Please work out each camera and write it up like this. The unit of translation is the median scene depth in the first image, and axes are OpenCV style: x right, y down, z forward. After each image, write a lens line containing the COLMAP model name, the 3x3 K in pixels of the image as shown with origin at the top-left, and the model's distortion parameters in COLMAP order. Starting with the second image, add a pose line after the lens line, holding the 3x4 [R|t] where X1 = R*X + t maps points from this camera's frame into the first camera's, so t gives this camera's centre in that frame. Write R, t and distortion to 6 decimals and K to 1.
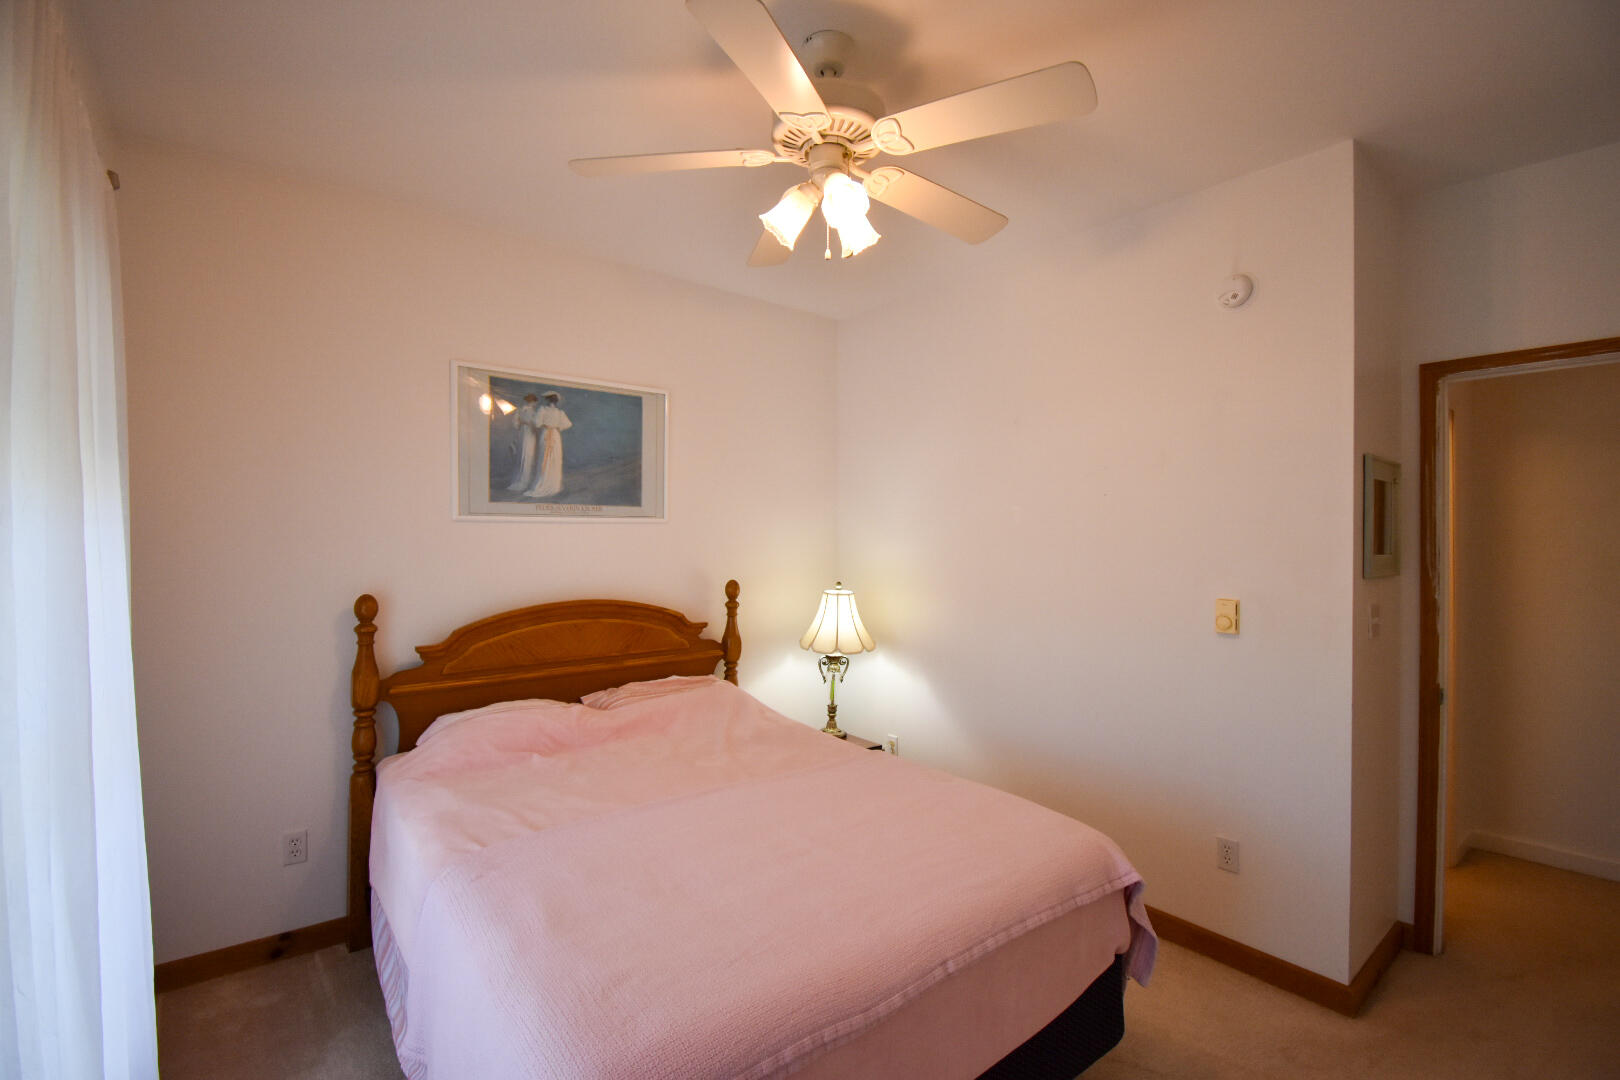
lens RADIAL K [[702.5, 0, 814.0], [0, 702.5, 537.1], [0, 0, 1]] dist [0.015690, -0.021765]
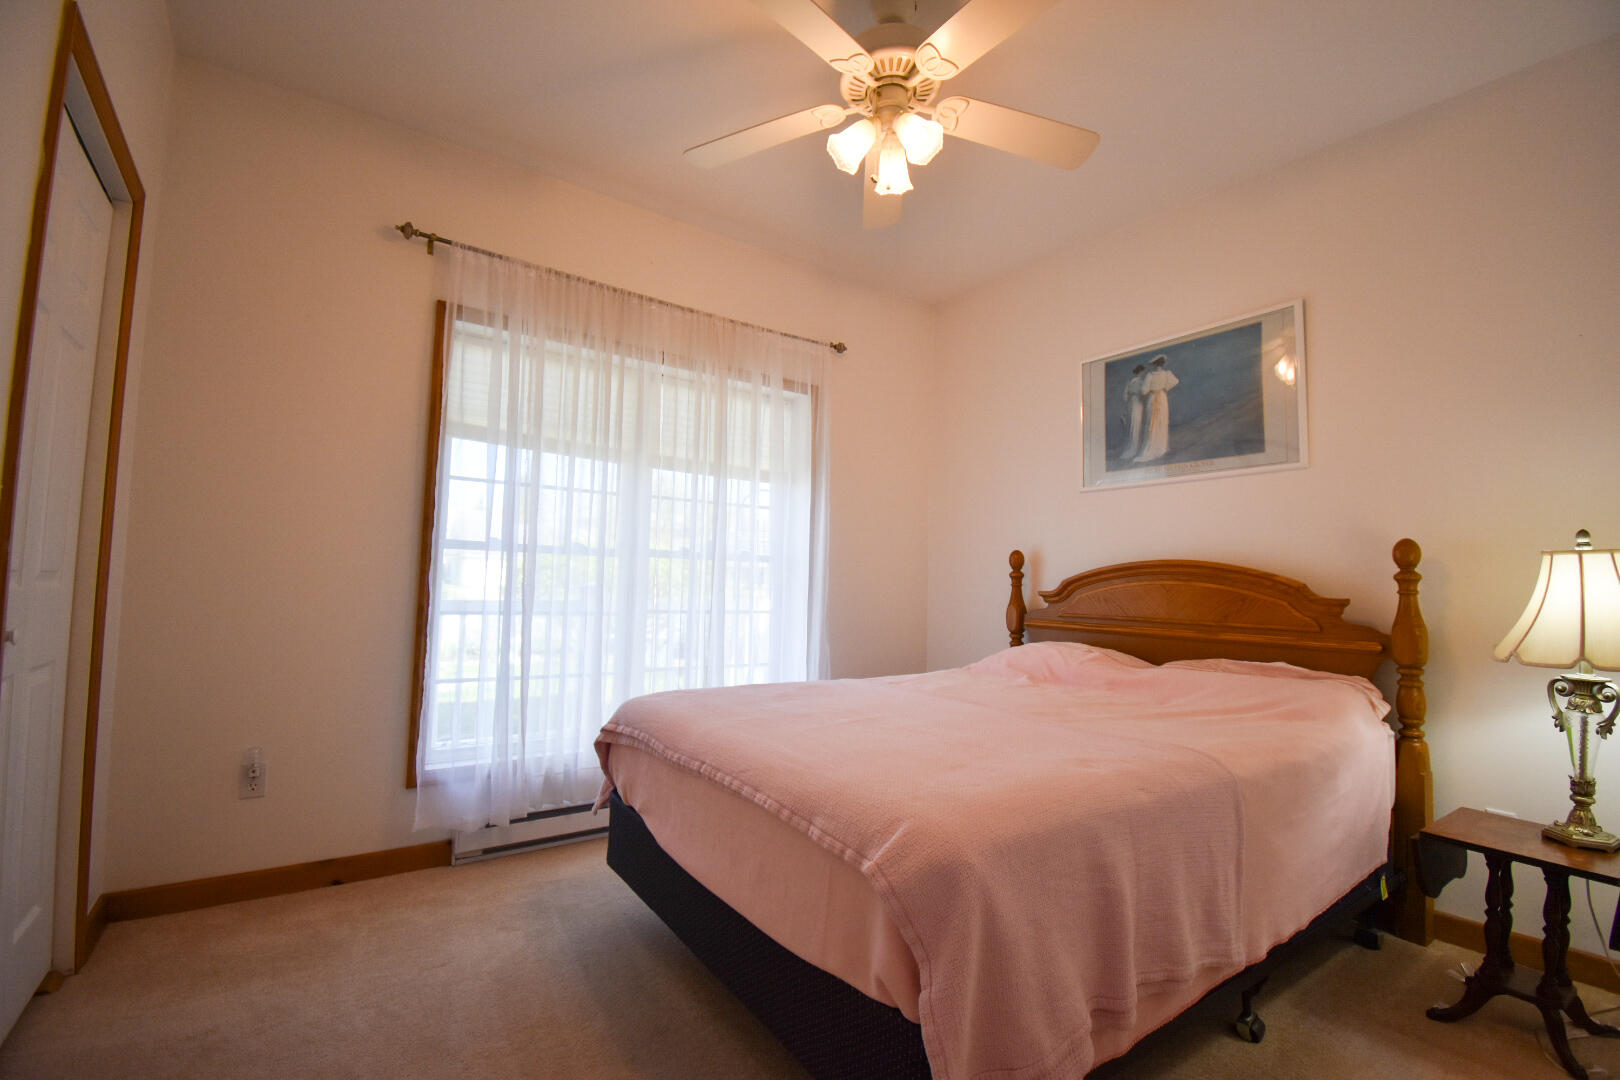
lens RADIAL K [[702.5, 0, 814.0], [0, 702.5, 537.1], [0, 0, 1]] dist [0.015690, -0.021765]
pose [[-0.048787, -0.070024, -0.996352, 0.626205], [-0.023559, 0.997343, -0.068940, 0.131485], [0.998531, 0.020109, -0.050308, 0.548766]]
